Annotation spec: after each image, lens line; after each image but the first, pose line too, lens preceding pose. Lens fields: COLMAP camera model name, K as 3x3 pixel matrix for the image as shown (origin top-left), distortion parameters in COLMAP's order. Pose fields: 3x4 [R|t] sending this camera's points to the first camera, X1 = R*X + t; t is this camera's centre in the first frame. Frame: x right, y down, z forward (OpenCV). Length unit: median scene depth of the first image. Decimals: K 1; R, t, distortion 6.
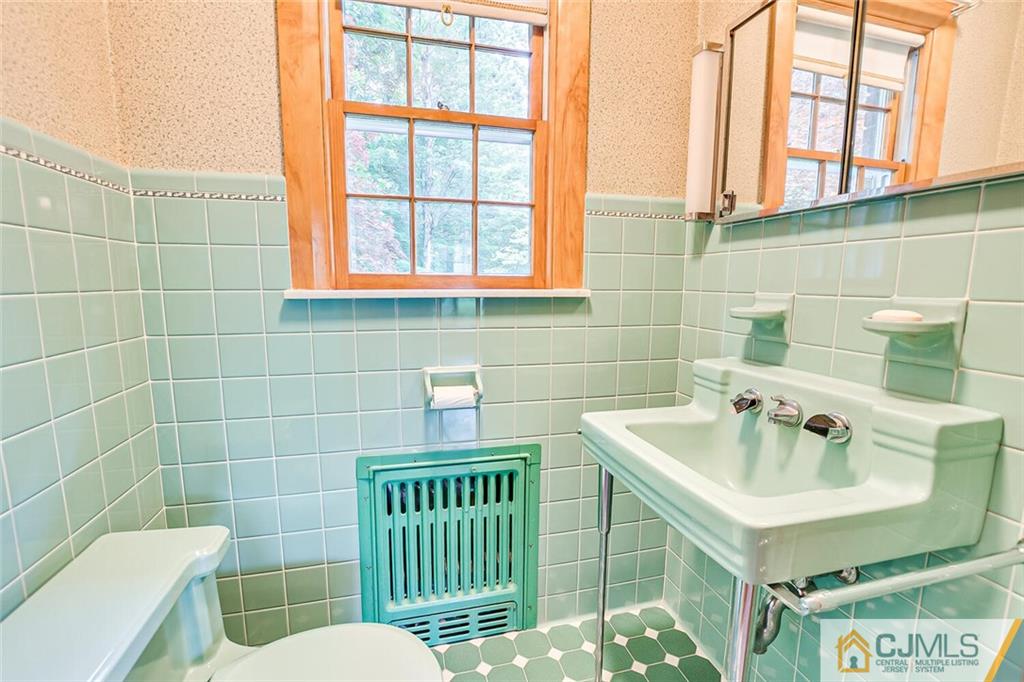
lens RADIAL K [[448.9, 0, 510.9], [0, 448.9, 346.6], [0, 0, 1]] dist [-0.018347, 0.000517]
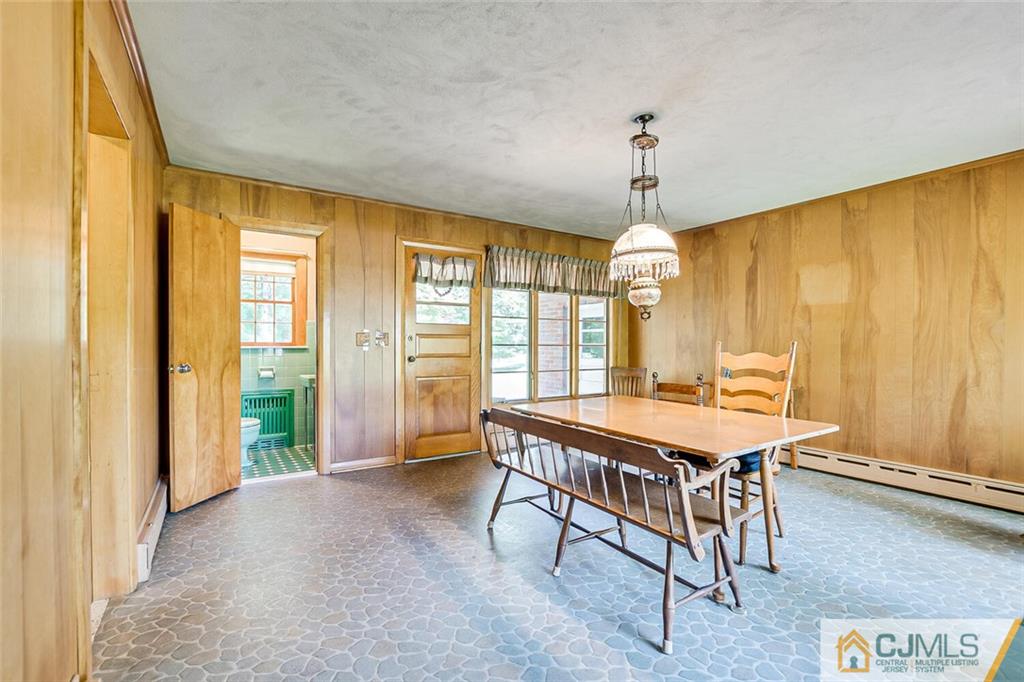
lens RADIAL K [[448.9, 0, 510.9], [0, 448.9, 346.6], [0, 0, 1]] dist [-0.018347, 0.000517]
pose [[0.949772, -0.007002, 0.312864, 0.611206], [0.048035, 0.991164, -0.123639, 0.415370], [-0.309234, 0.132457, 0.941716, -3.015287]]
